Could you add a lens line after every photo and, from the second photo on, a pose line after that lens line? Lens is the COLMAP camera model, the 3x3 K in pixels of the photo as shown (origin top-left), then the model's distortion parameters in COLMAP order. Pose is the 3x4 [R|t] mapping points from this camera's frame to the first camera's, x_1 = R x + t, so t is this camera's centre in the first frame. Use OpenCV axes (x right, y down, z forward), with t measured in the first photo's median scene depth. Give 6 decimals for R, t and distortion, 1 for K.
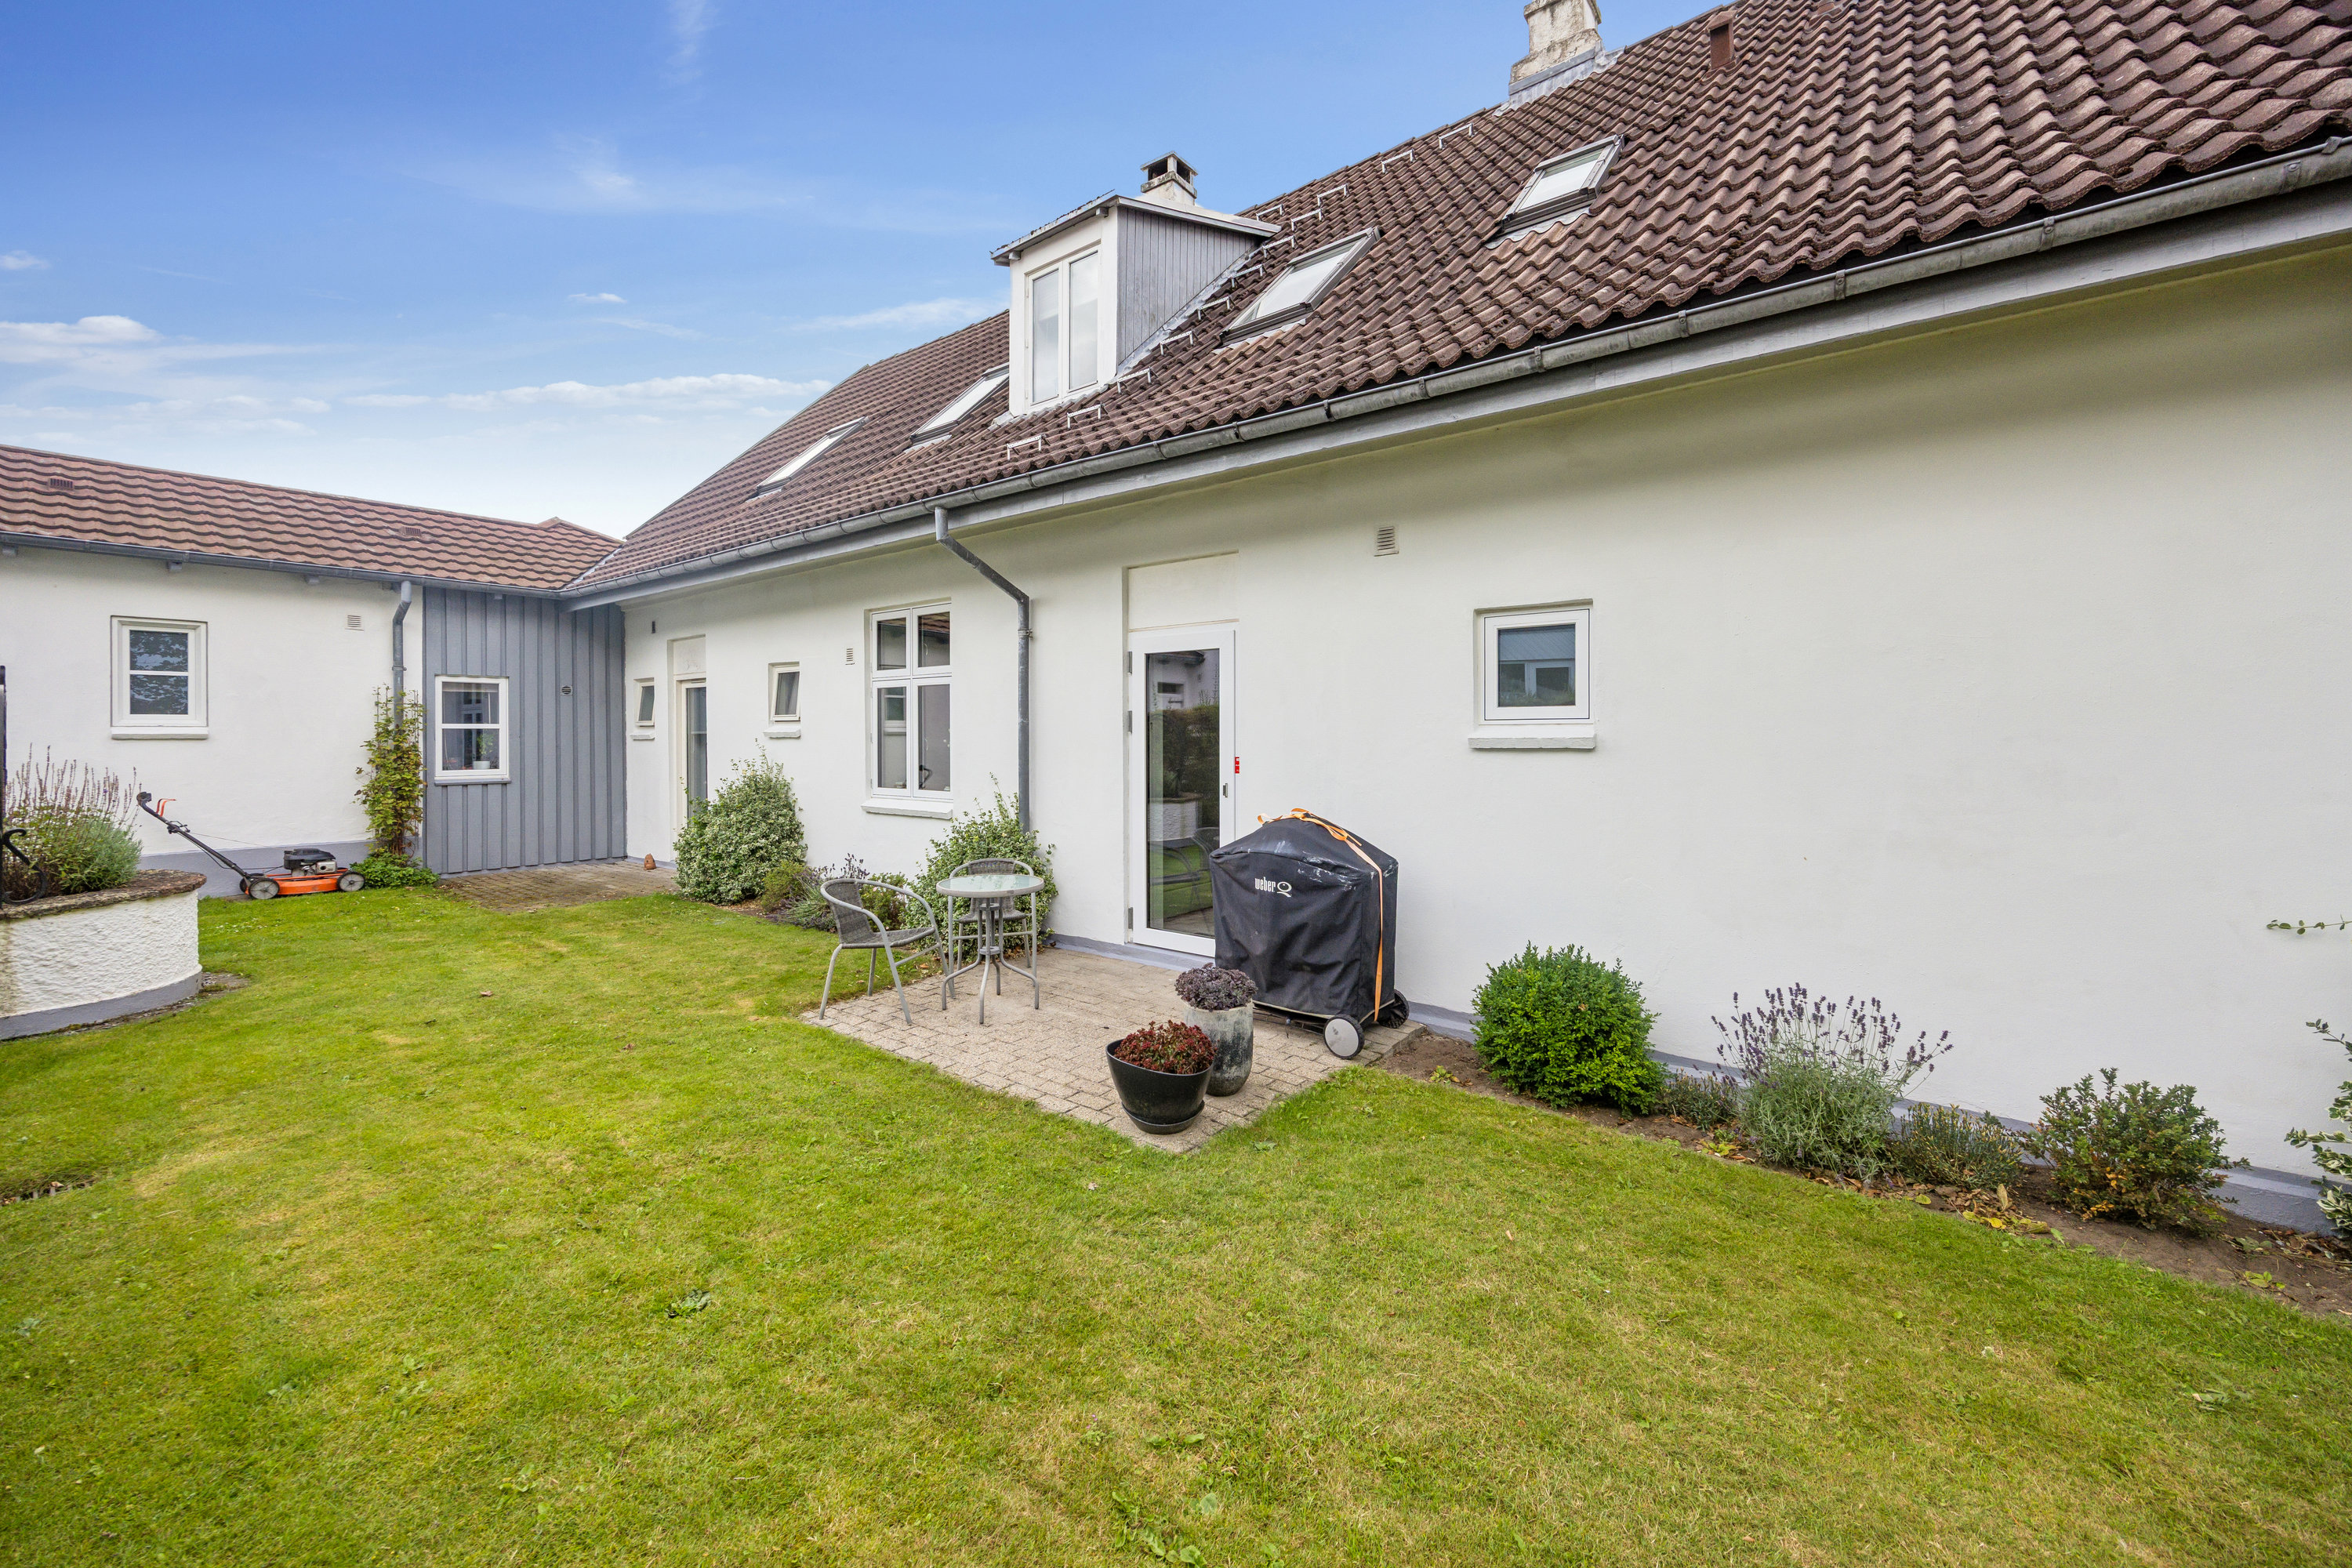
lens RADIAL K [[913.3, 0, 1177.7], [0, 913.3, 736.5], [0, 0, 1]] dist [0.000189, -0.000191]
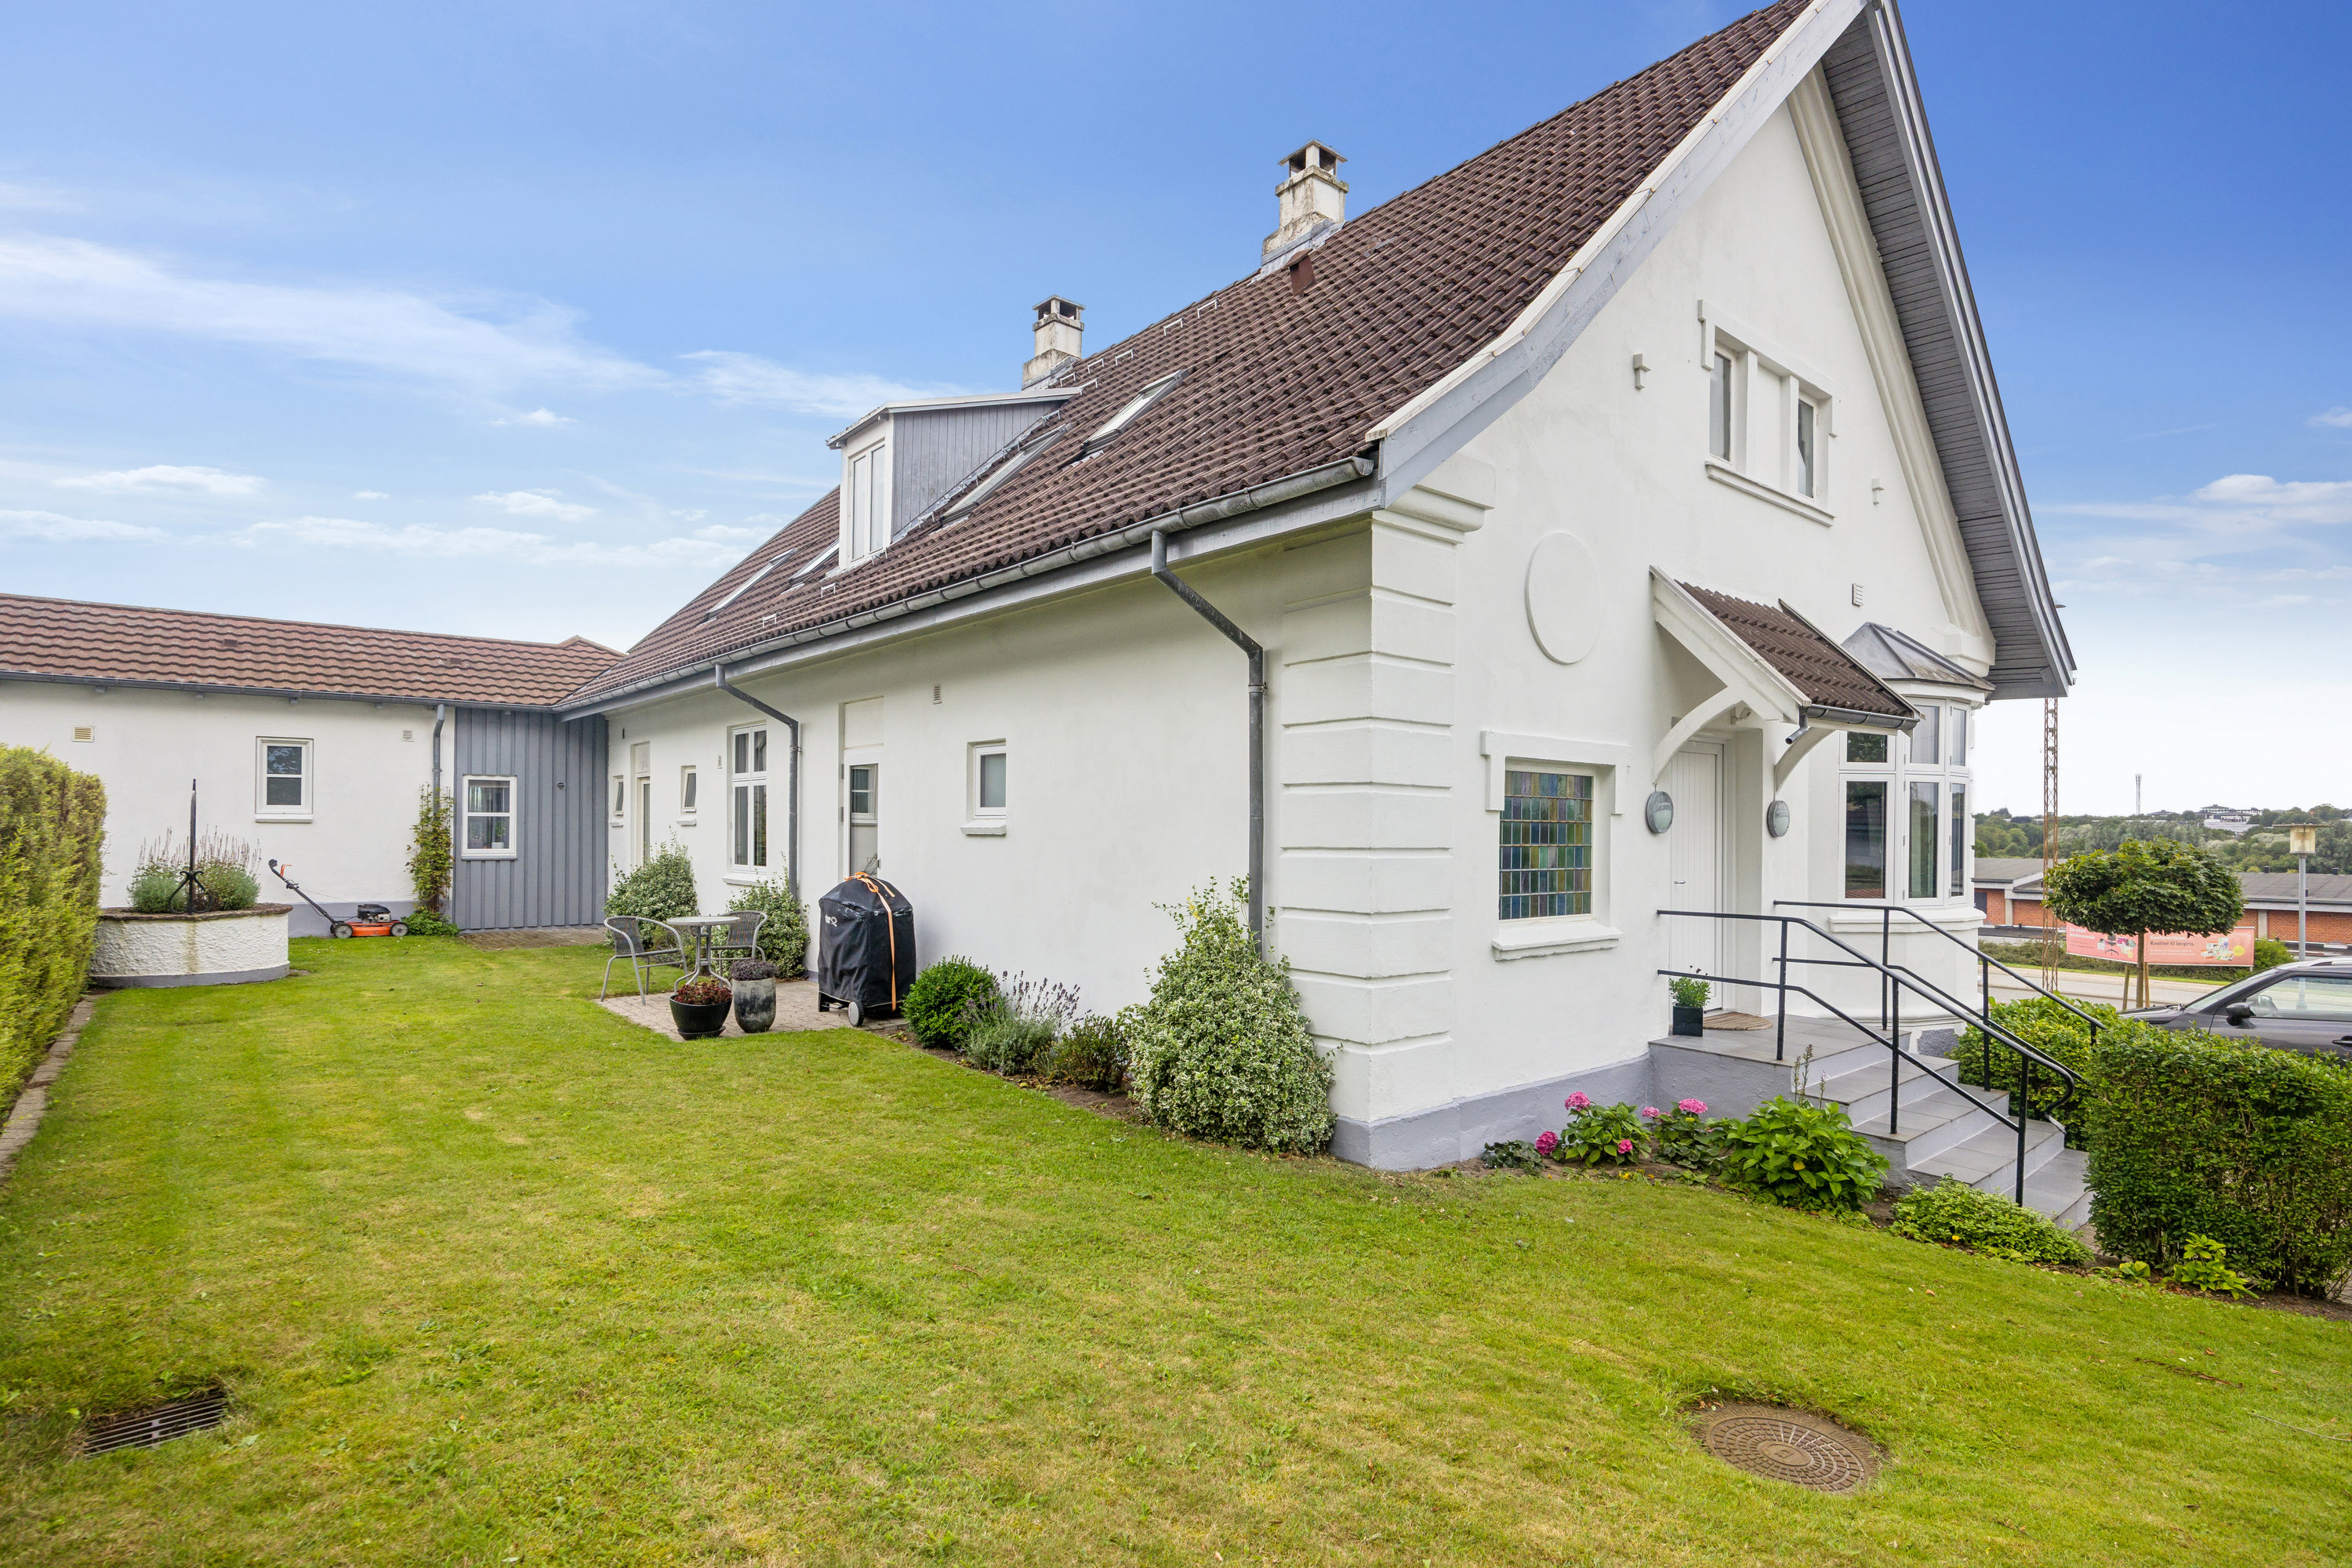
lens RADIAL K [[1169.6, 0, 1175.5], [0, 1169.6, 821.6], [0, 0, 1]] dist [-0.004944, -0.000180]
pose [[0.977420, 0.007339, -0.211180, 0.577127], [-0.009029, 0.999934, -0.007042, 0.001514], [0.211114, 0.008790, 0.977422, -0.442958]]
